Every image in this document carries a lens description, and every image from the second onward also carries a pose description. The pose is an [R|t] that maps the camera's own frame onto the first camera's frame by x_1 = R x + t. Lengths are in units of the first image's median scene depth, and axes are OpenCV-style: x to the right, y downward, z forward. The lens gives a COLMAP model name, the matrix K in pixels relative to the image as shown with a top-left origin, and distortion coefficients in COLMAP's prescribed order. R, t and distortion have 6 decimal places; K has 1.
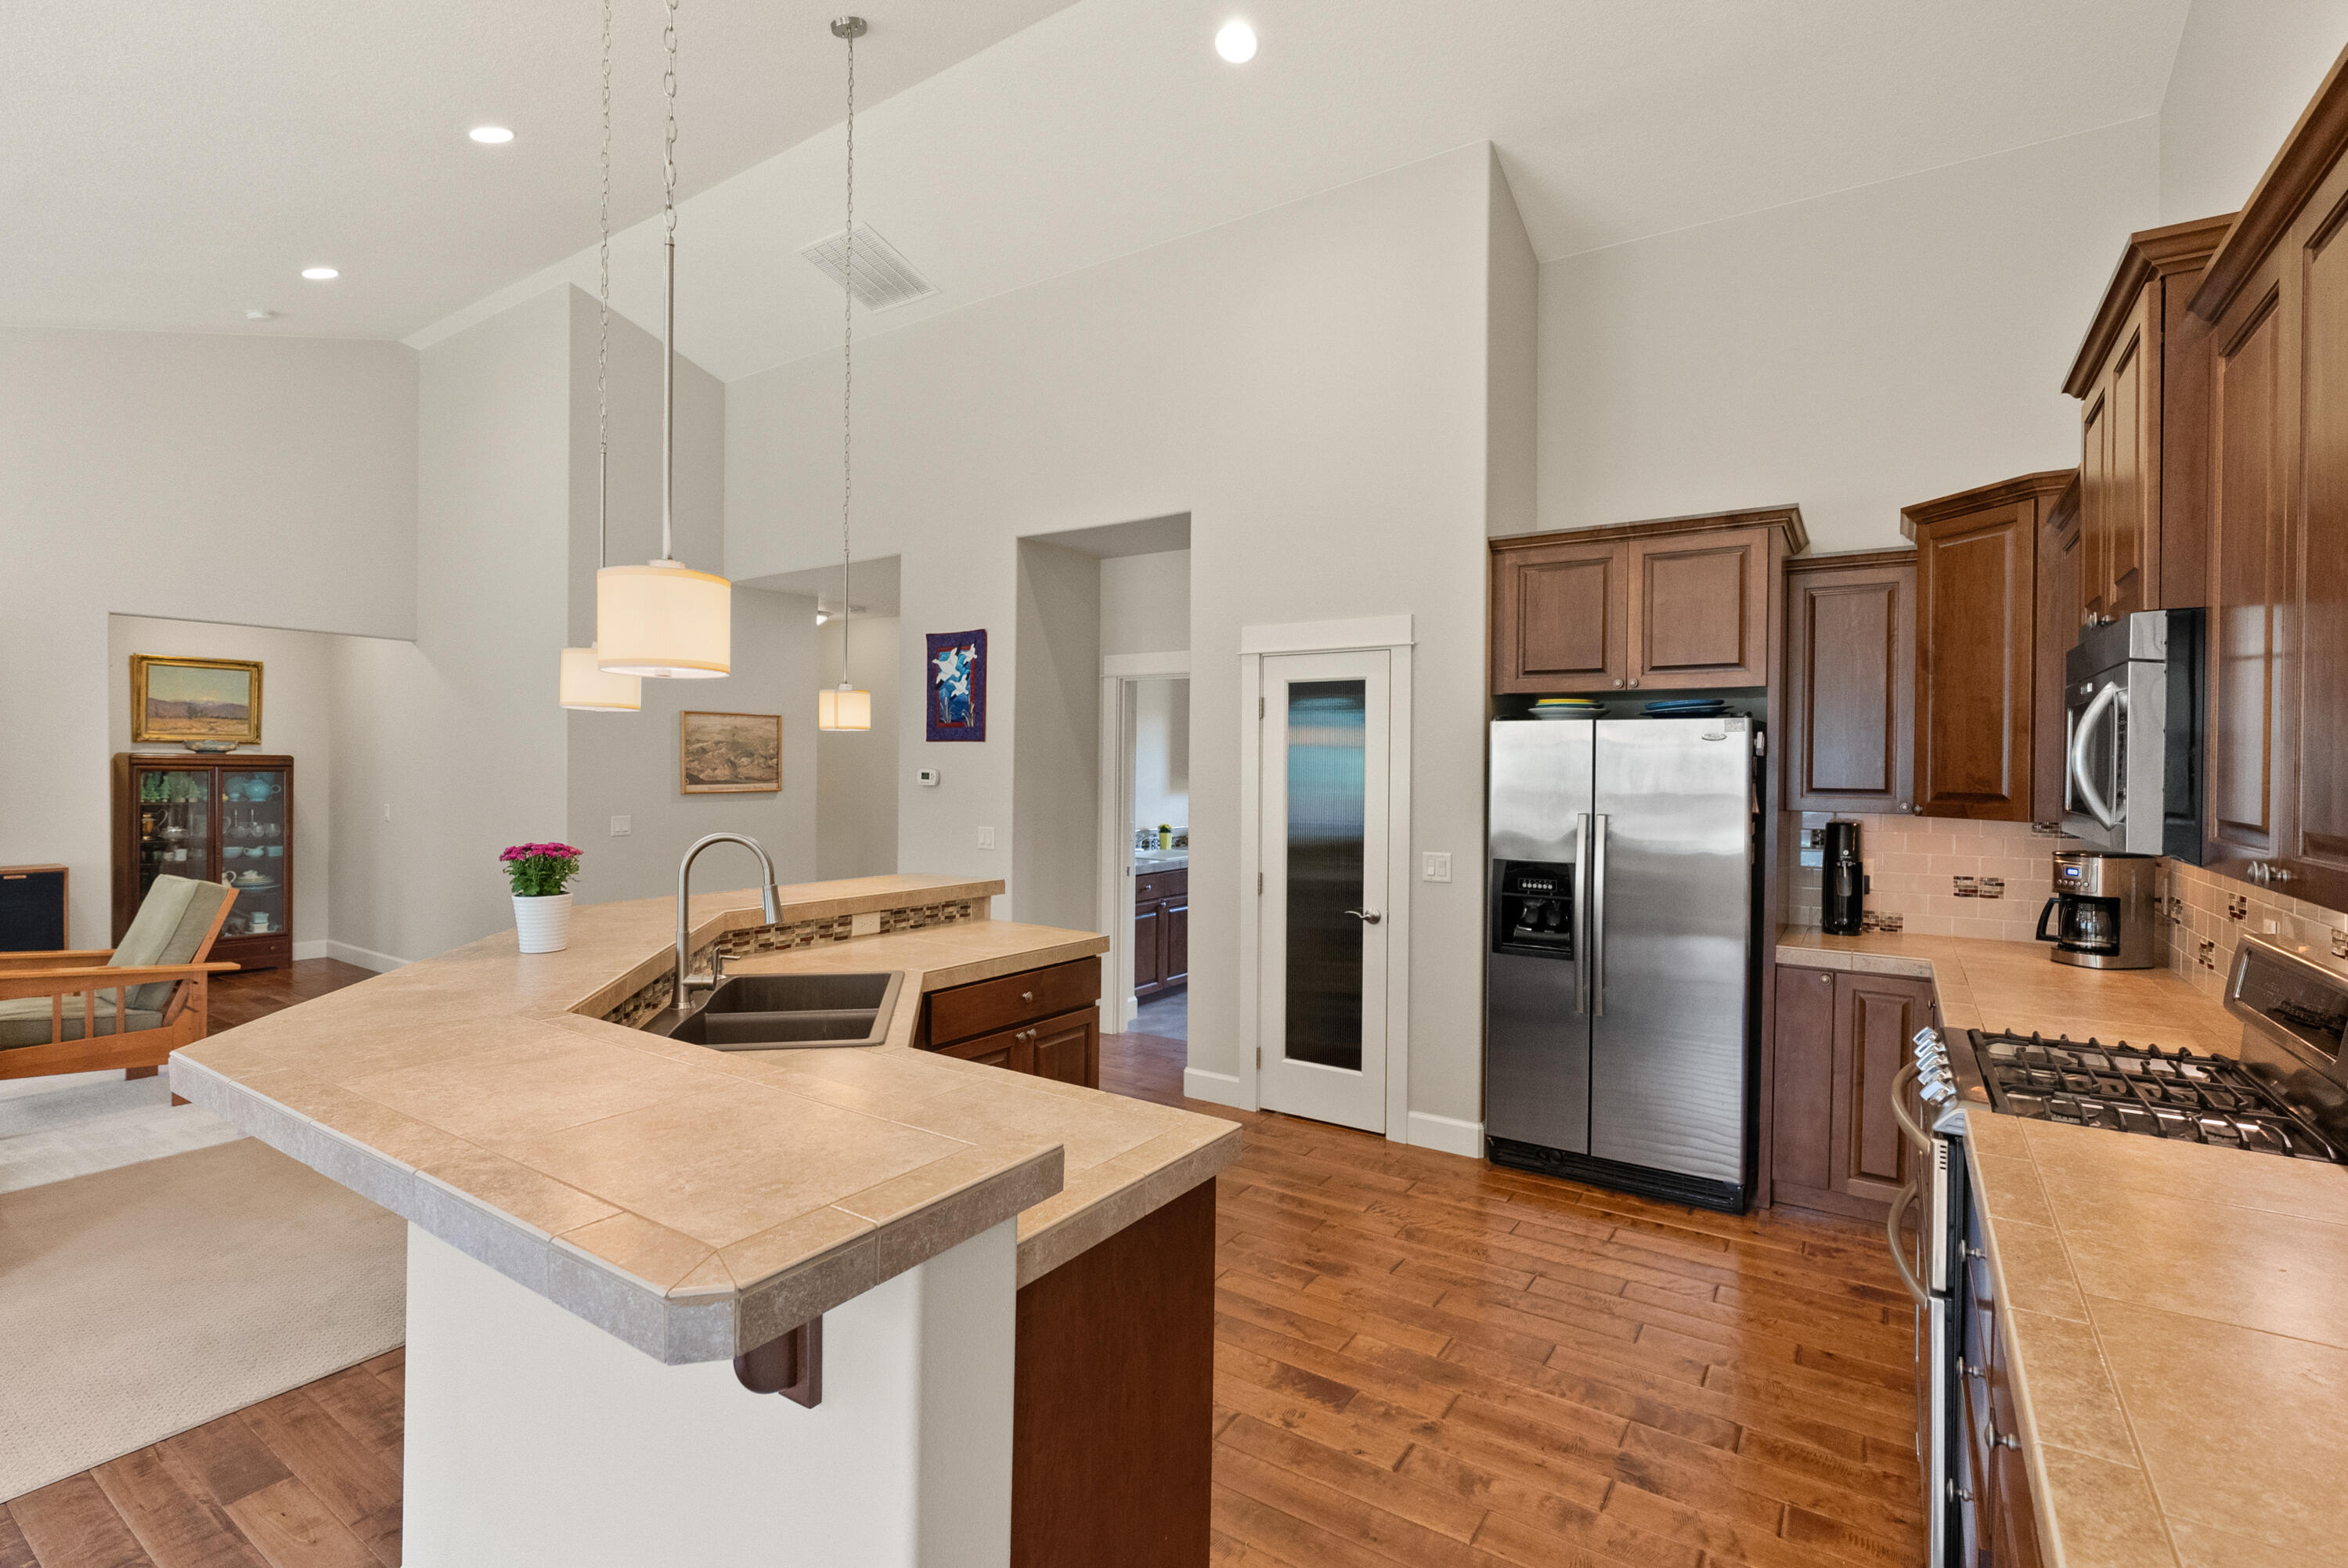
lens RADIAL K [[1070.0, 0, 1186.7], [0, 1070.0, 769.3], [0, 0, 1]] dist [-0.014613, 0.005811]
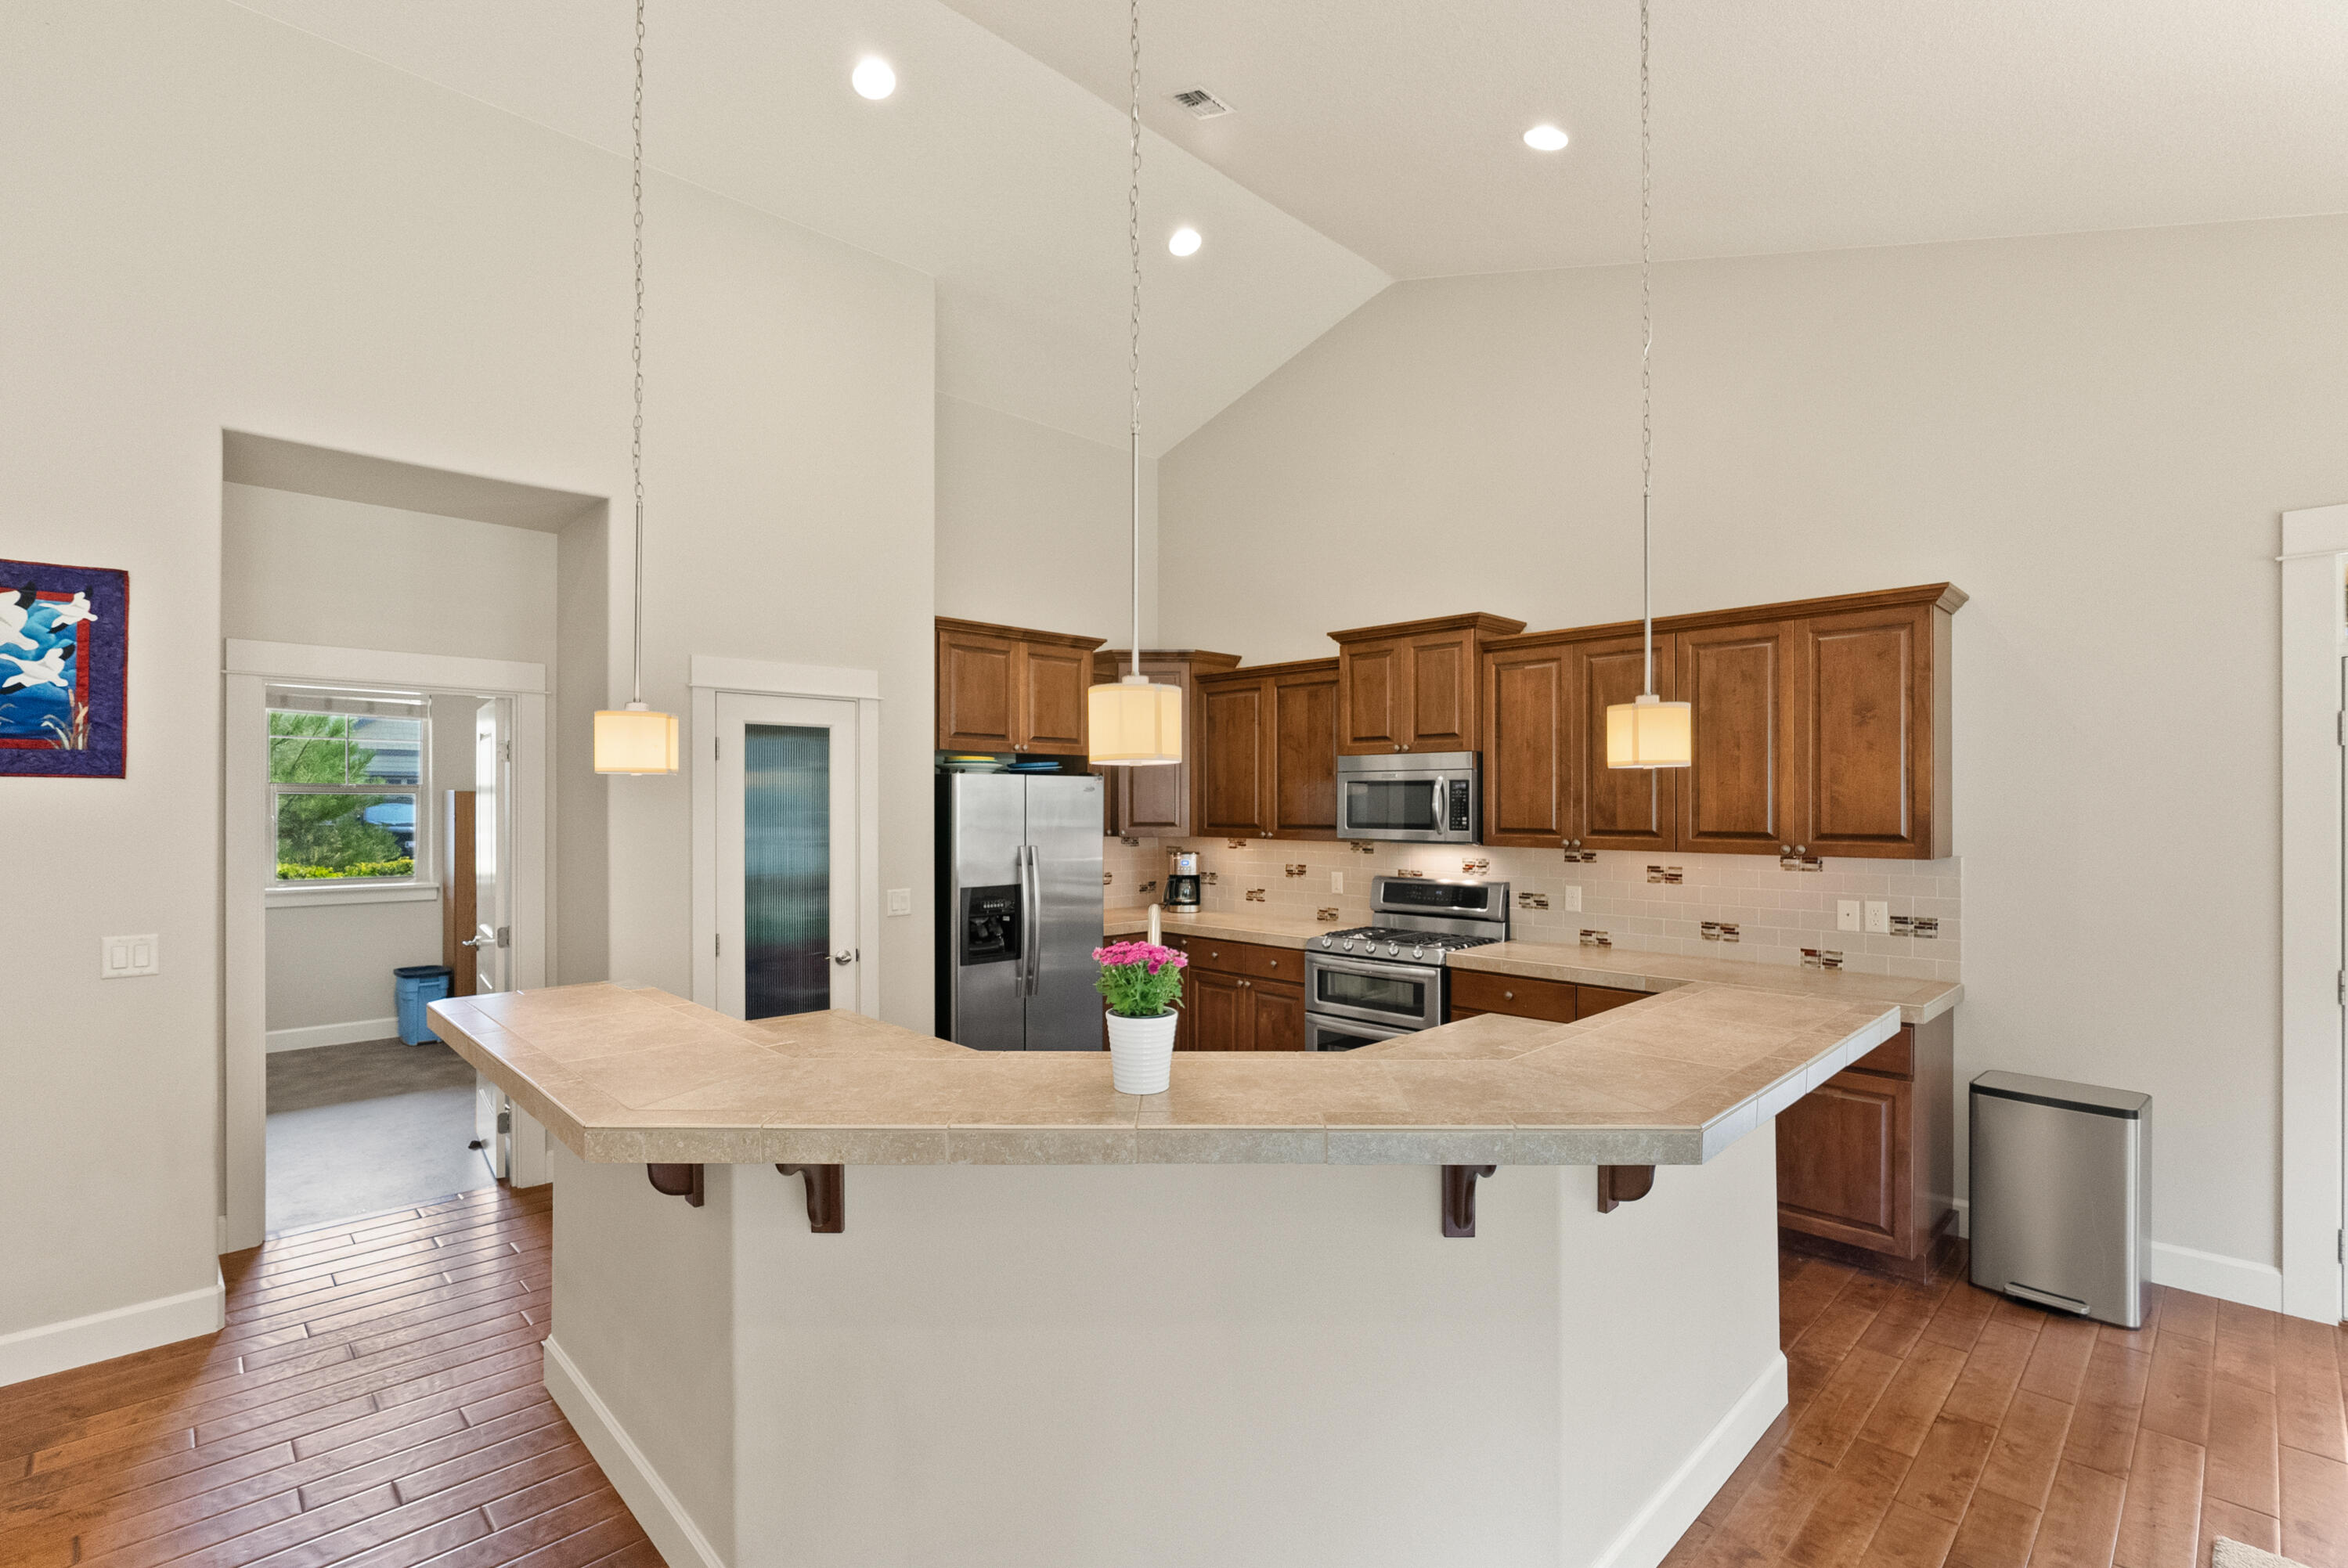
lens RADIAL K [[1070.0, 0, 1178.2], [0, 1070.0, 800.9], [0, 0, 1]] dist [-0.014613, 0.005811]
pose [[0.215128, -0.007903, 0.976554, -0.755255], [0.005810, 0.999960, 0.006813, -0.019007], [-0.976568, 0.004208, 0.215166, 0.457748]]
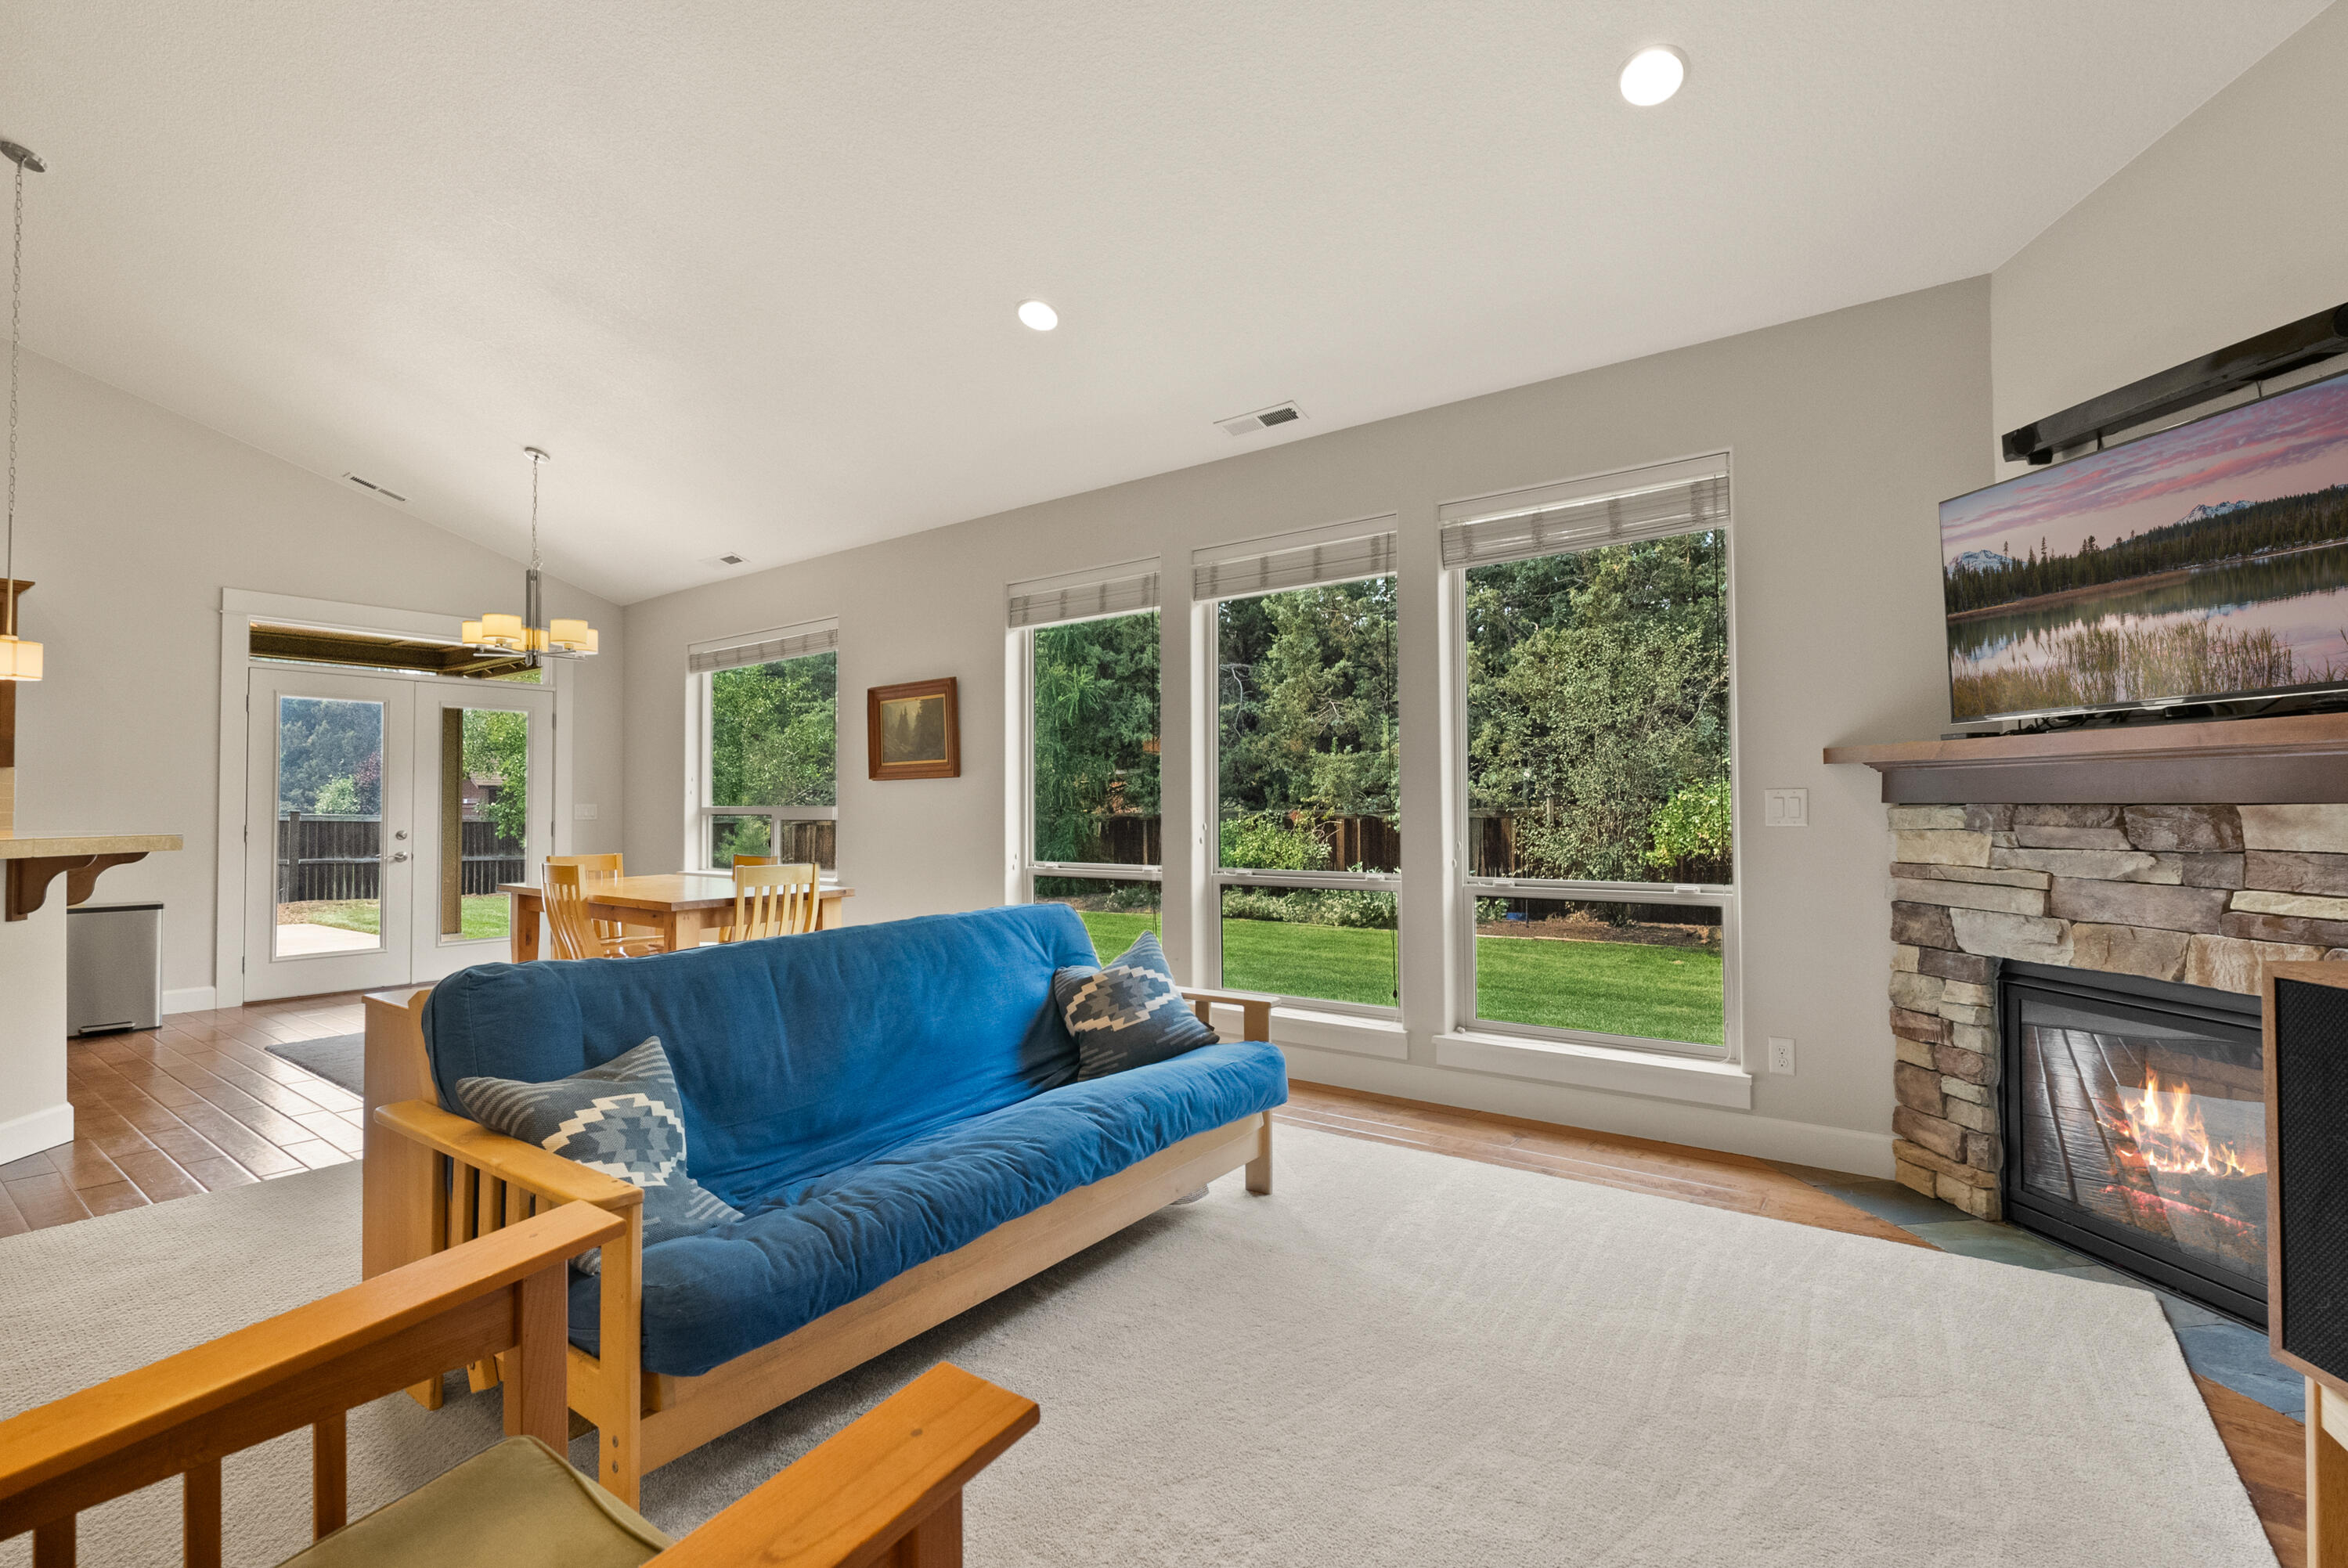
lens RADIAL K [[1070.0, 0, 1183.3], [0, 1070.0, 787.2], [0, 0, 1]] dist [-0.014613, 0.005811]
pose [[-0.998143, -0.005445, 0.060668, -1.220472], [-0.006433, 0.999850, -0.016101, 0.068255], [-0.060571, -0.016462, -0.998028, 1.180212]]
